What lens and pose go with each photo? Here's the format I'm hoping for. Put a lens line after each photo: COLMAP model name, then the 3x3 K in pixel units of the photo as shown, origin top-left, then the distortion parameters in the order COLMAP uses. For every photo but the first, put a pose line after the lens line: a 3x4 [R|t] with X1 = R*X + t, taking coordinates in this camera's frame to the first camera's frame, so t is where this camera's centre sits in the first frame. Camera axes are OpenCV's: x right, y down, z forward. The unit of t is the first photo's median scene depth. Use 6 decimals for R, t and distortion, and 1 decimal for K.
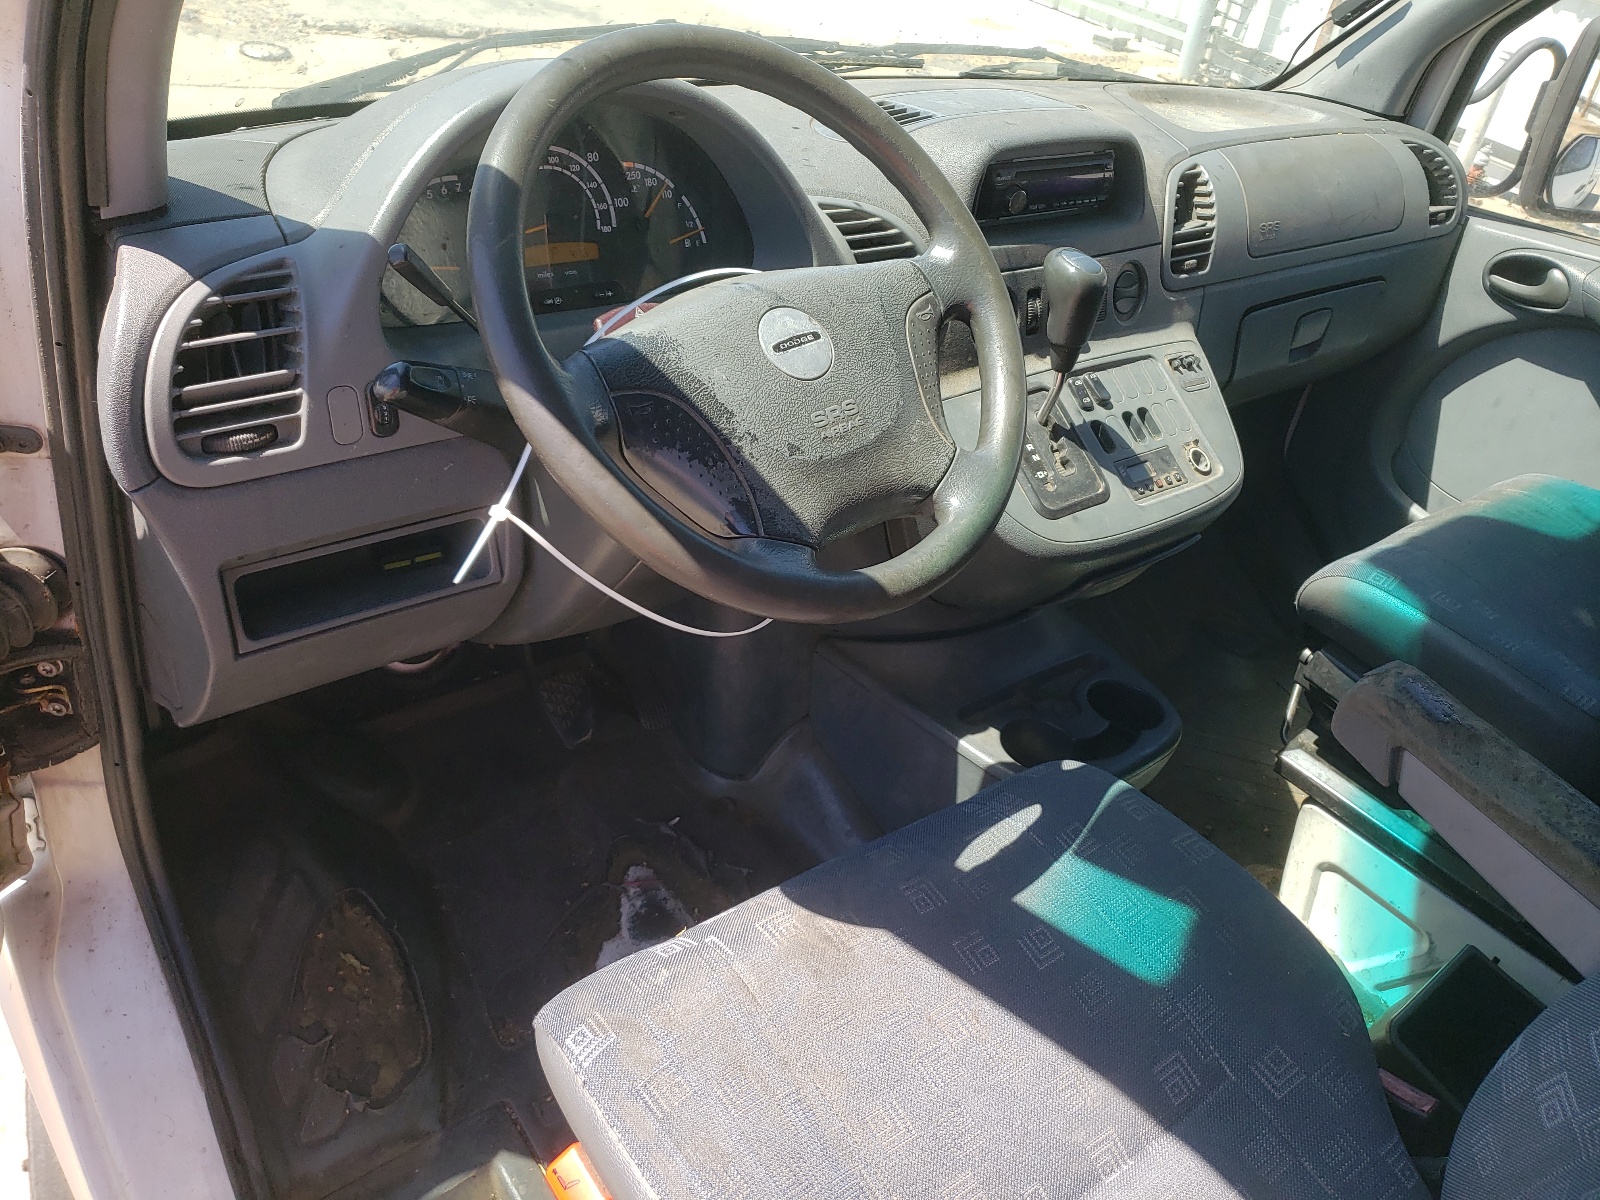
lens RADIAL K [[1211.3, 0, 803.3], [0, 1211.3, 600.0], [0, 0, 1]] dist [-0.002390, -0.002609]
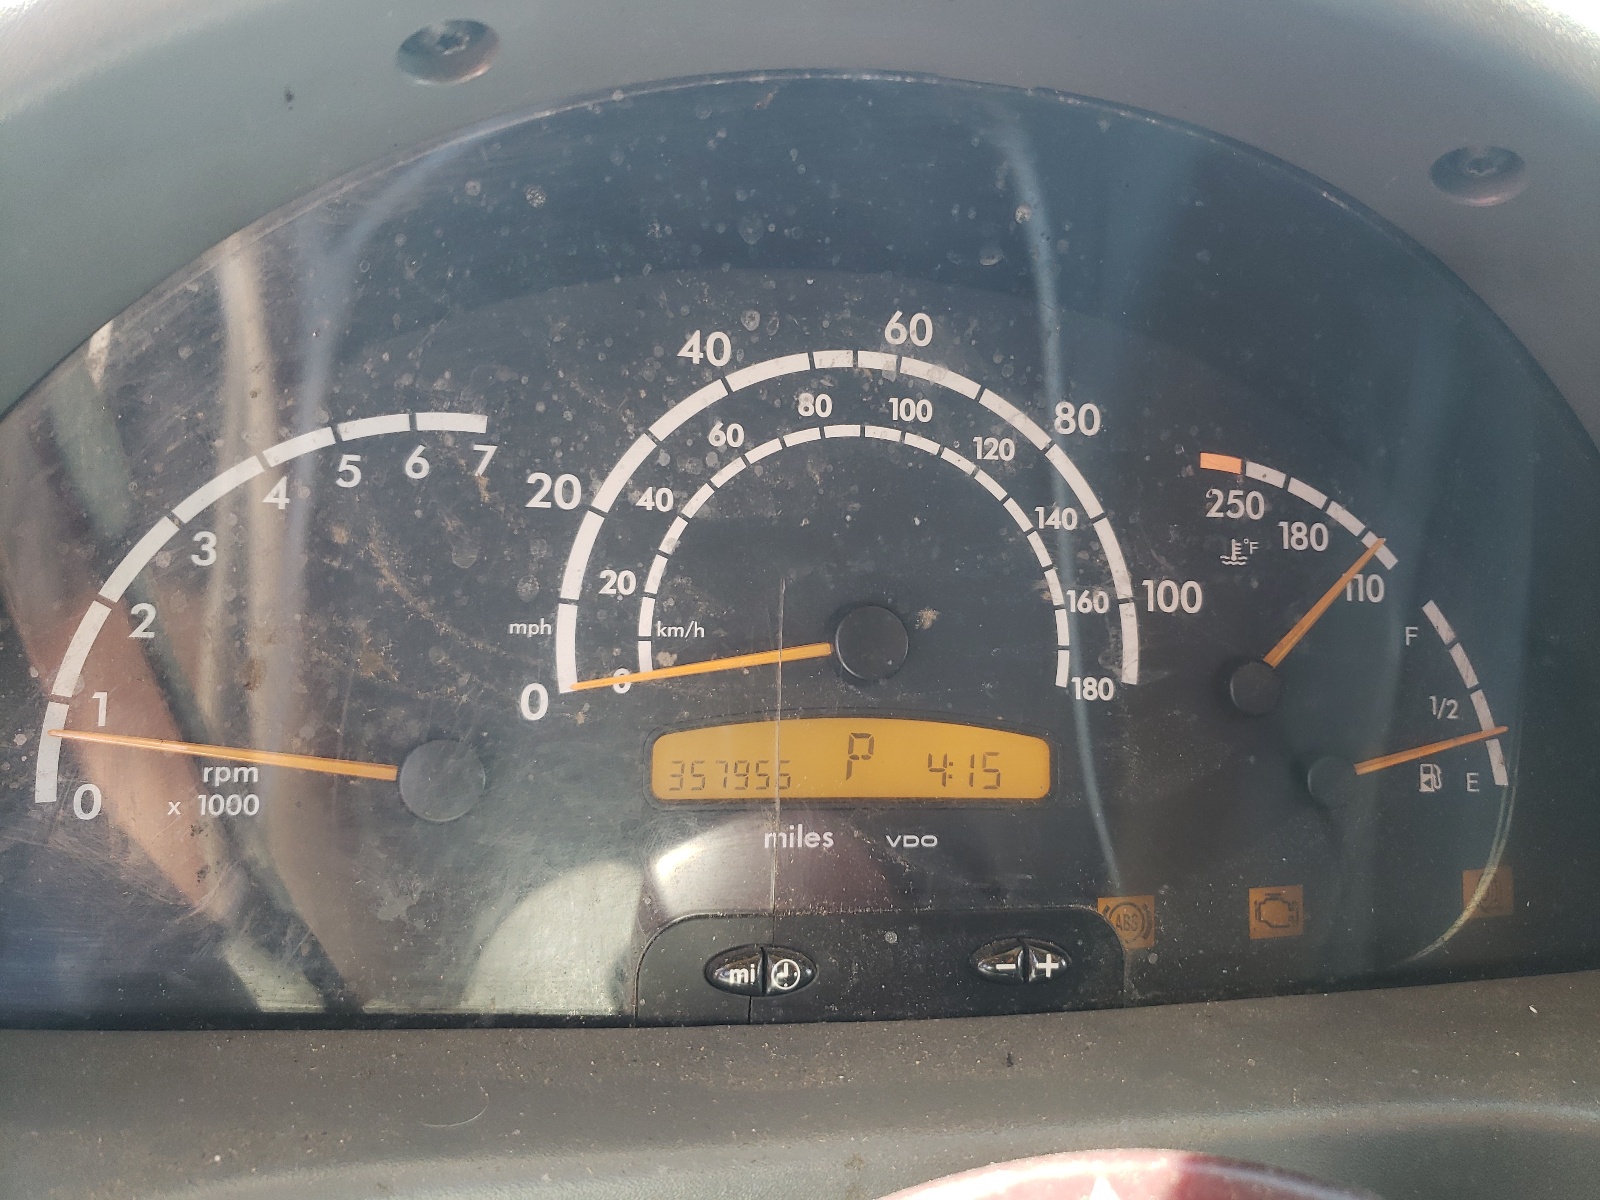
lens RADIAL K [[1211.3, 0, 800.6], [0, 1211.3, 603.7], [0, 0, 1]] dist [-0.002390, -0.002609]
pose [[0.871858, 0.066256, -0.485257, -0.095791], [-0.240274, 0.921241, -0.305913, -0.233077], [0.426770, 0.383307, 0.819111, 0.767738]]
